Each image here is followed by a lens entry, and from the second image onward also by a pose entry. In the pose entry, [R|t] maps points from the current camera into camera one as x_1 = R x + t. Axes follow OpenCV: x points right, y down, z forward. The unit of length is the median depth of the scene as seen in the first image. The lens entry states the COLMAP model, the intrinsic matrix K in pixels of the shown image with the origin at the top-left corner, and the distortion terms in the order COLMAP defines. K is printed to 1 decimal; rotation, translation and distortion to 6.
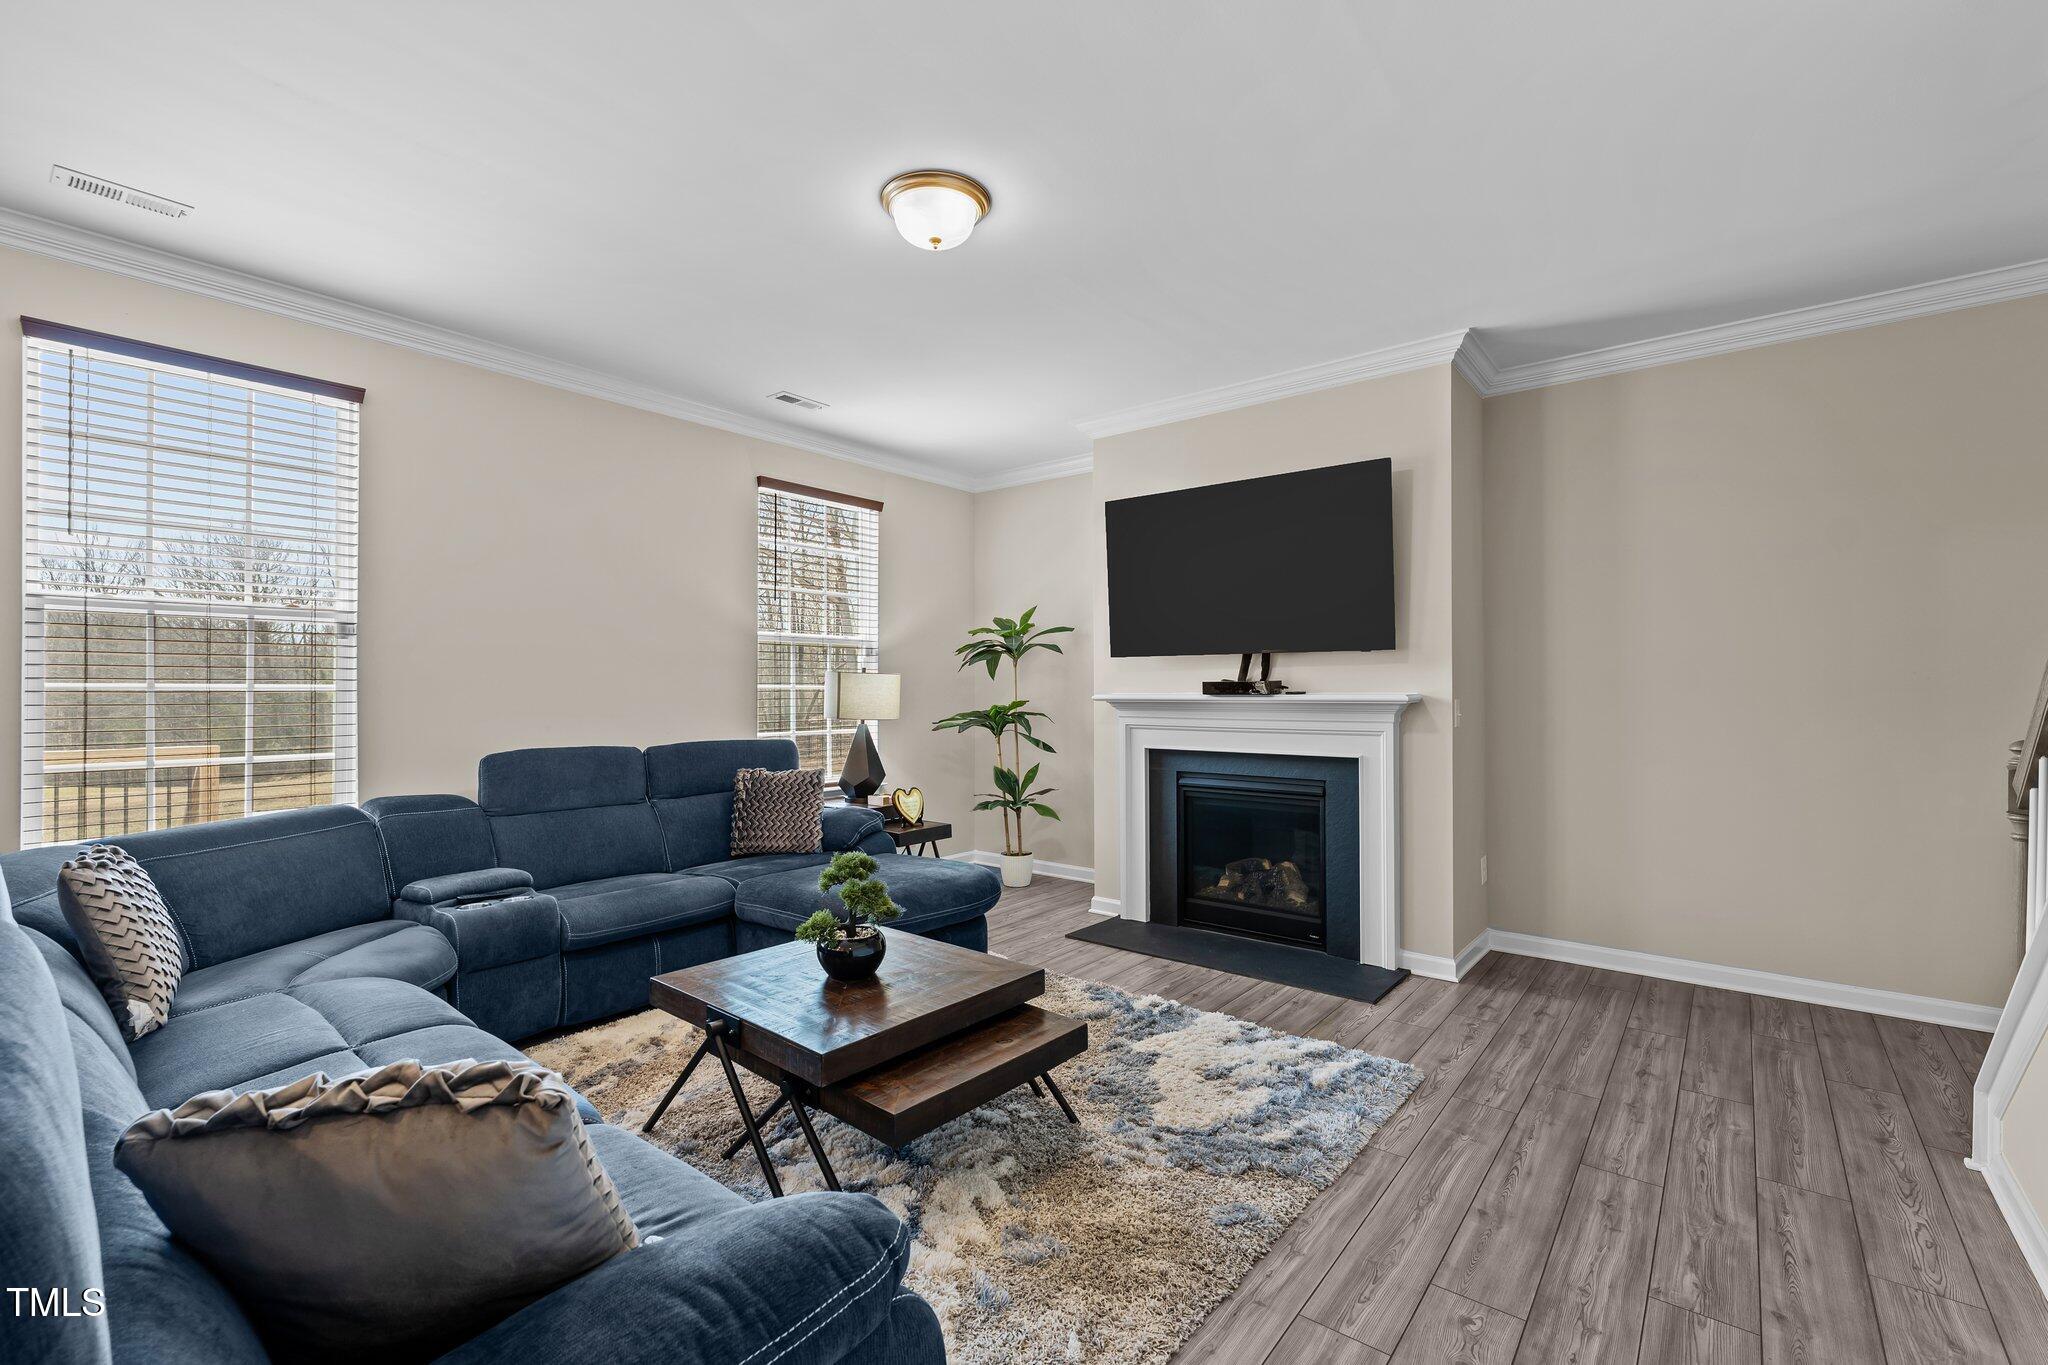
lens RADIAL K [[888.8, 0, 1024.0], [0, 888.8, 682.5], [0, 0, 1]] dist [-0.008817, 0.000001]
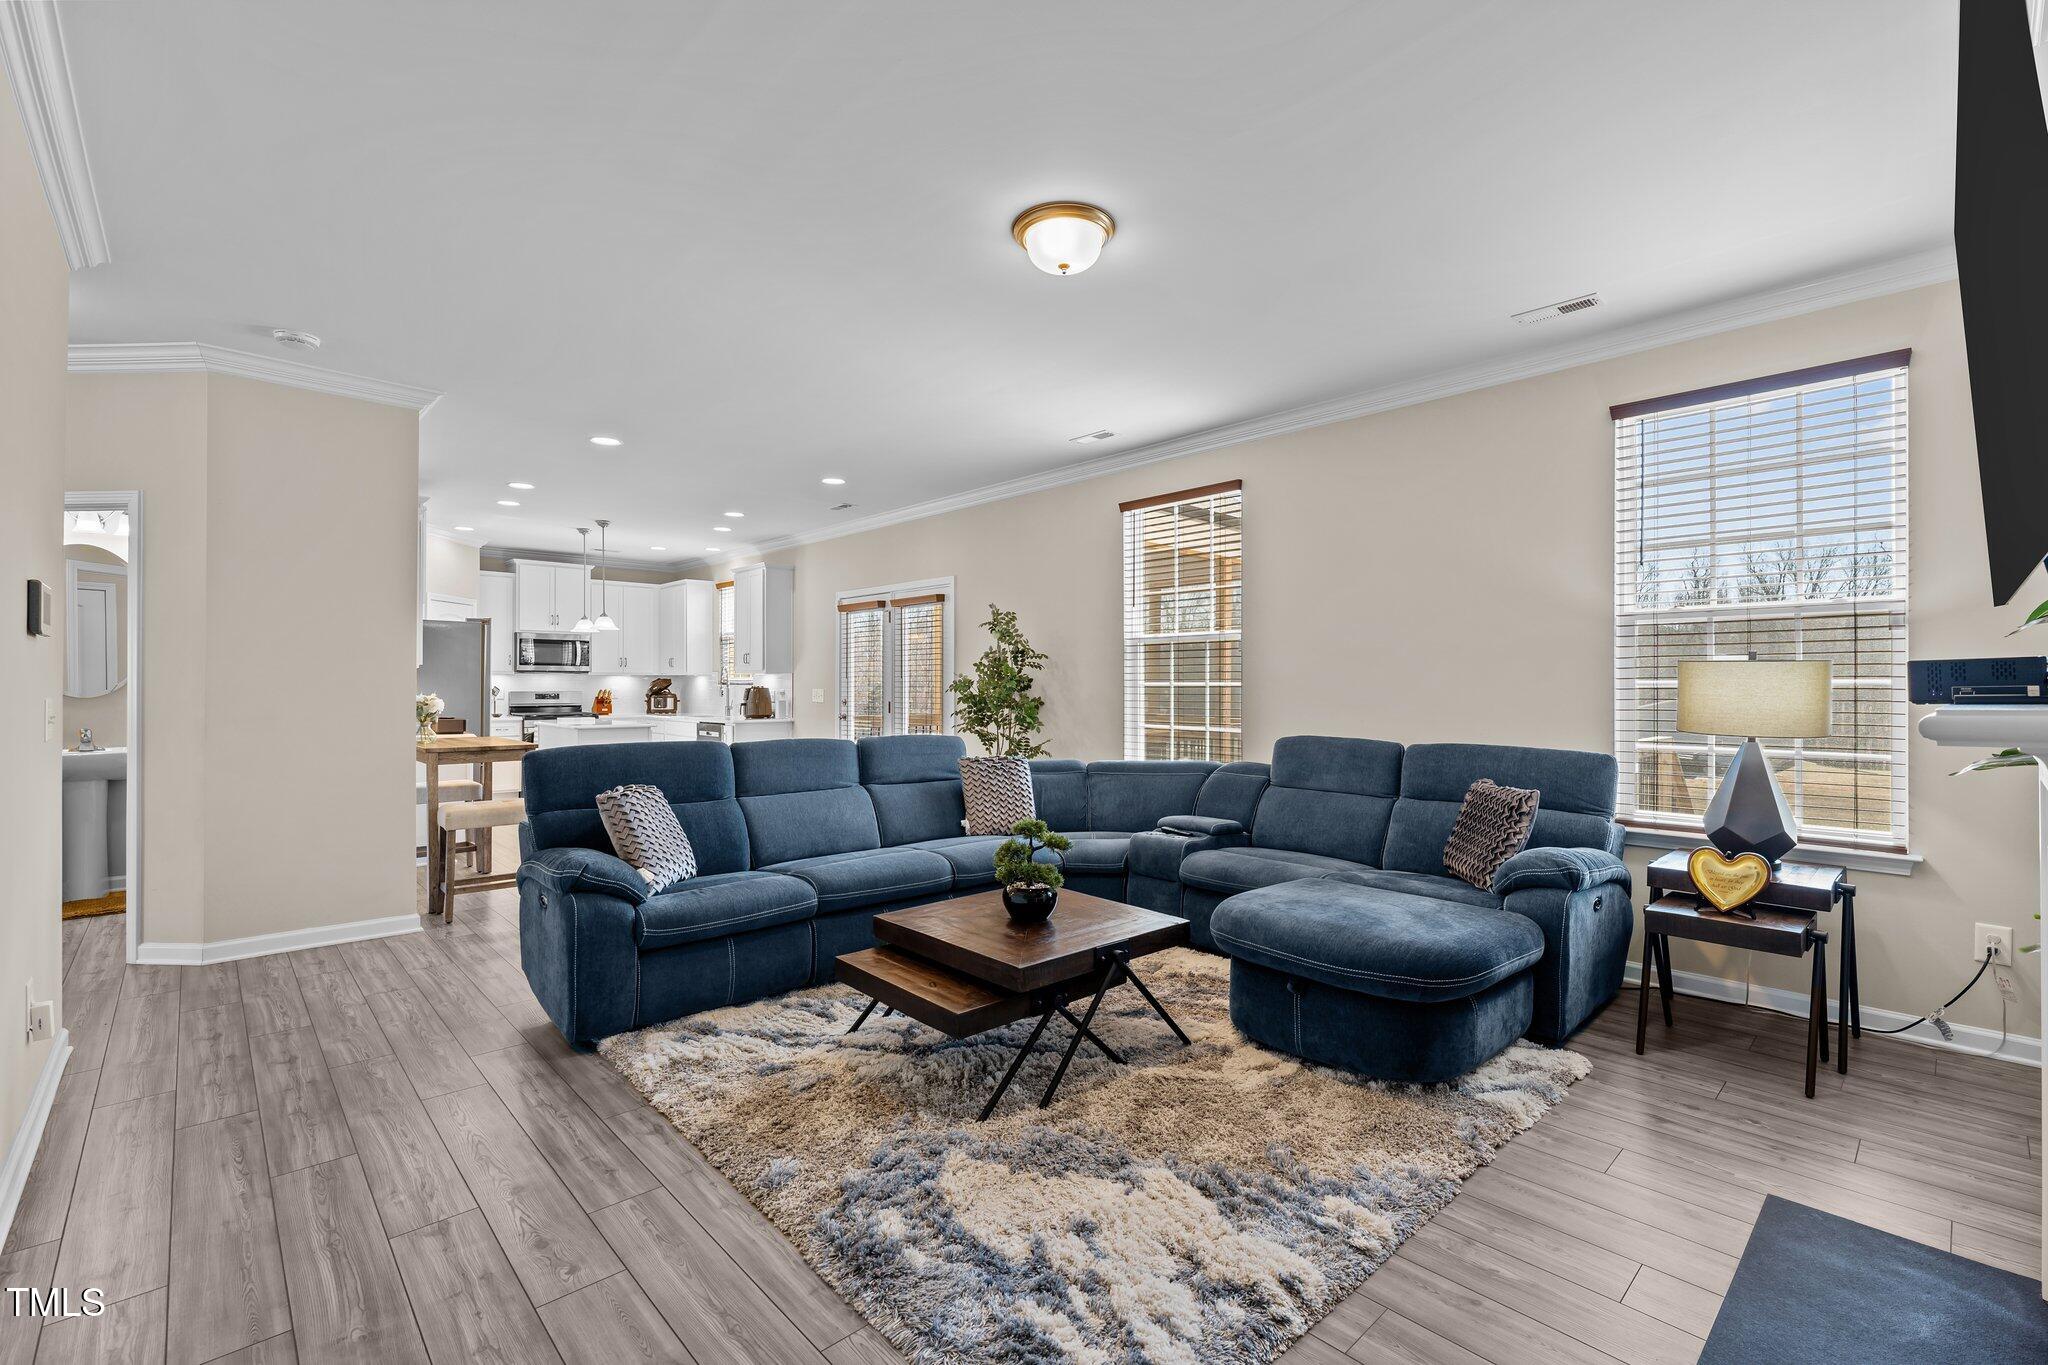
lens RADIAL K [[888.8, 0, 1024.0], [0, 888.8, 682.5], [0, 0, 1]] dist [-0.008817, 0.000001]
pose [[-0.148859, -0.003141, -0.988854, 0.785782], [0.008150, 0.999957, -0.004403, 0.006364], [0.988825, -0.008715, -0.148827, 0.903364]]
